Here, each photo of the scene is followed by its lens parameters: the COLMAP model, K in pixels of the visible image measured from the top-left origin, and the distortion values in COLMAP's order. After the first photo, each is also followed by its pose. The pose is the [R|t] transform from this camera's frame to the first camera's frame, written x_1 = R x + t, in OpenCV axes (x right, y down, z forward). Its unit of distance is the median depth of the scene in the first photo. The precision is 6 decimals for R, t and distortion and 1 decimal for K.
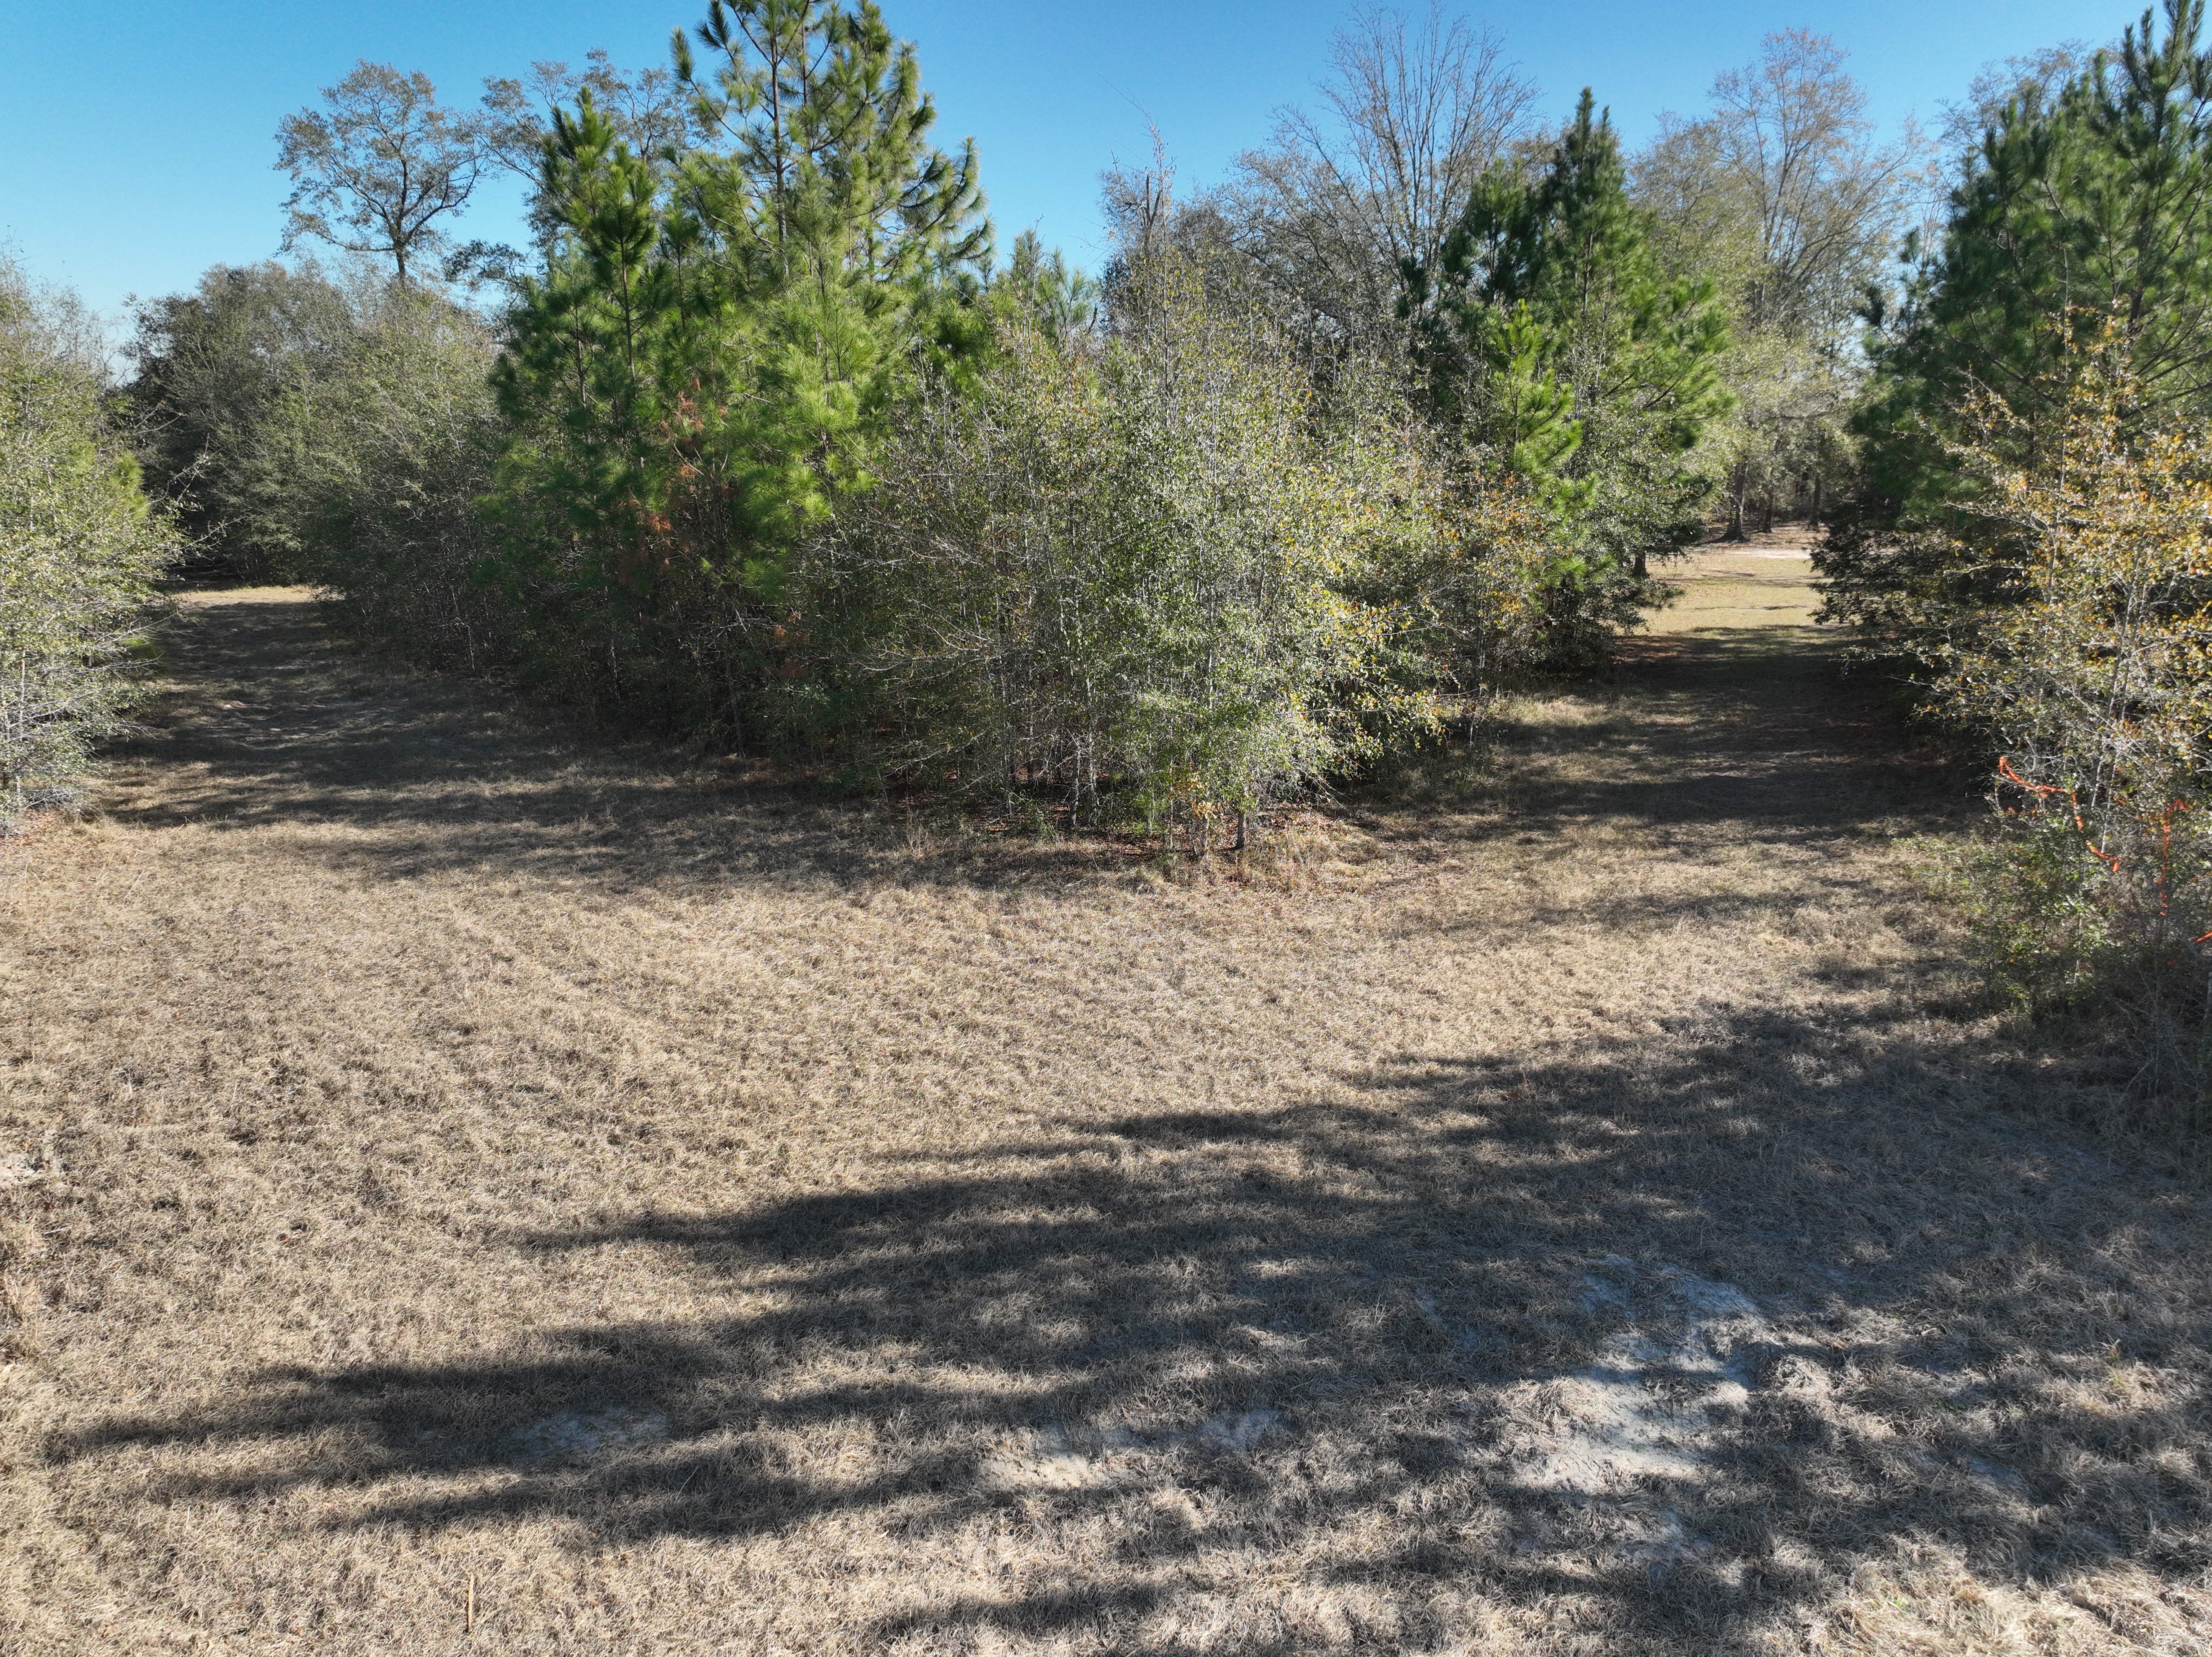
lens RADIAL K [[1562.5, 0, 1108.7], [0, 1562.5, 823.0], [0, 0, 1]] dist [-0.000190, 0.015226]
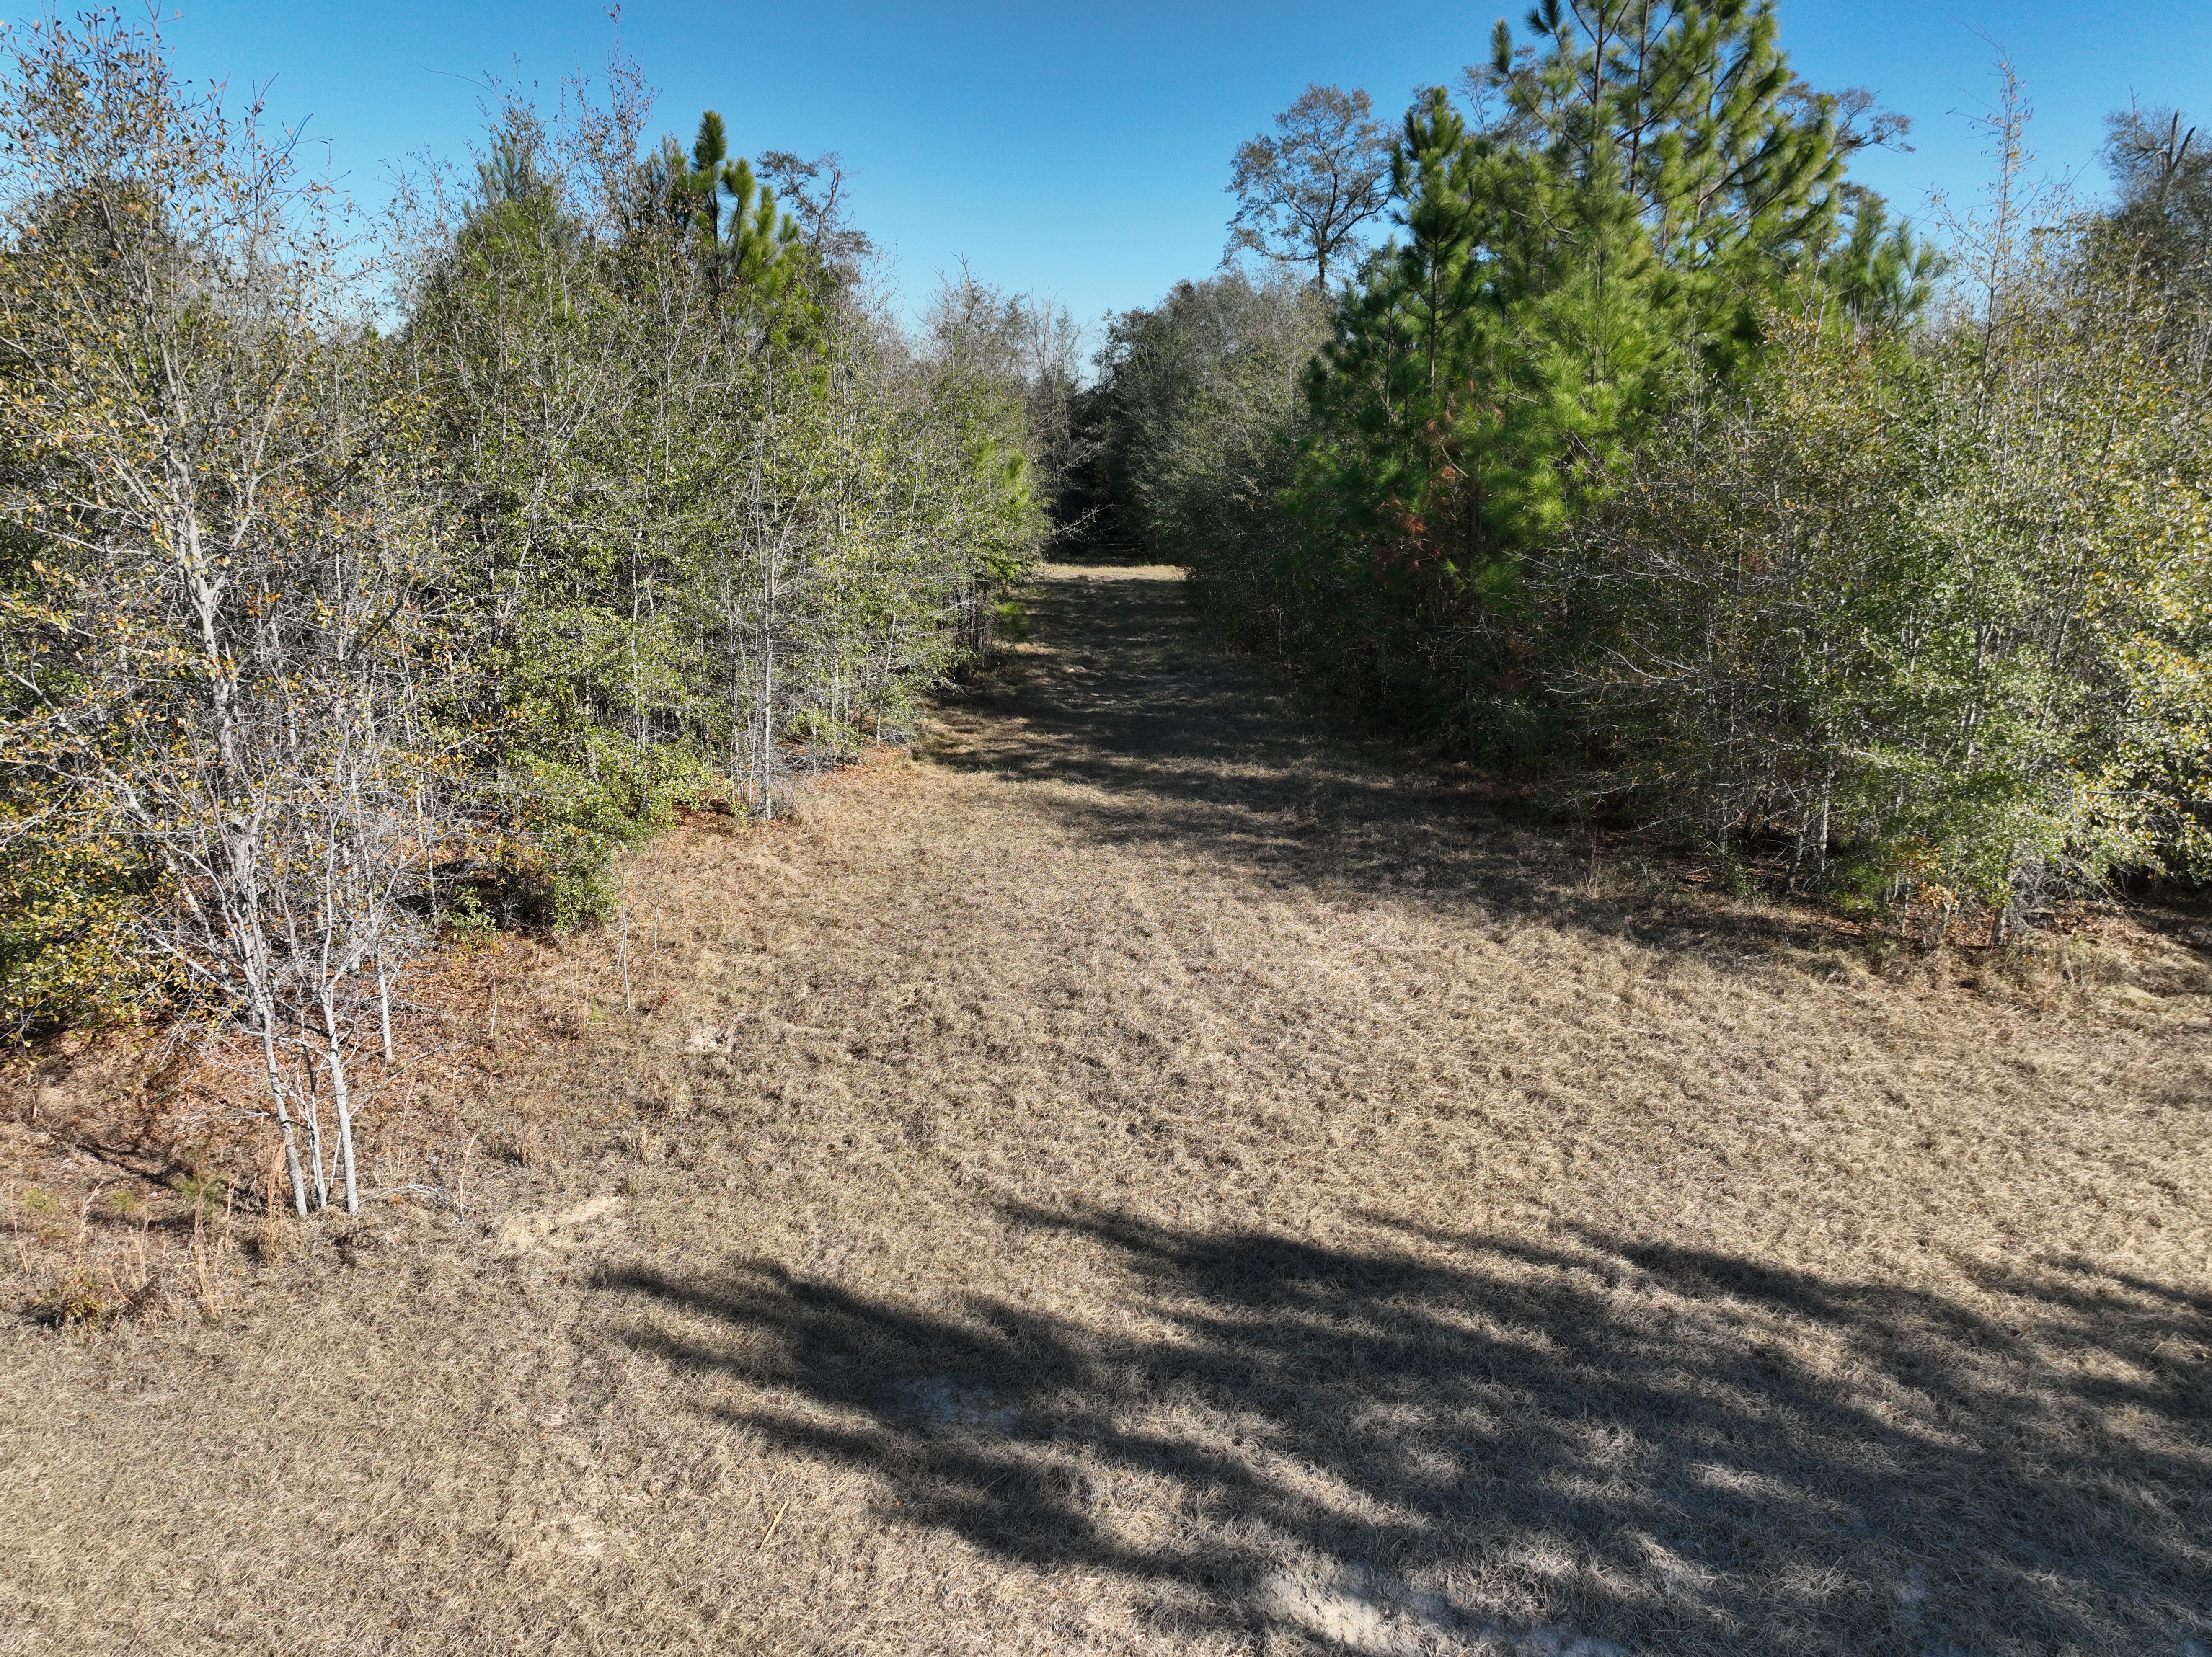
lens RADIAL K [[1557.2, 0, 1106.0], [0, 1557.2, 828.5], [0, 0, 1]] dist [0.010130, -0.001364]
pose [[0.846507, 0.133460, -0.515378, 0.111355], [-0.128951, 0.990642, 0.044731, -0.024412], [0.516524, 0.028593, 0.855795, 0.066787]]
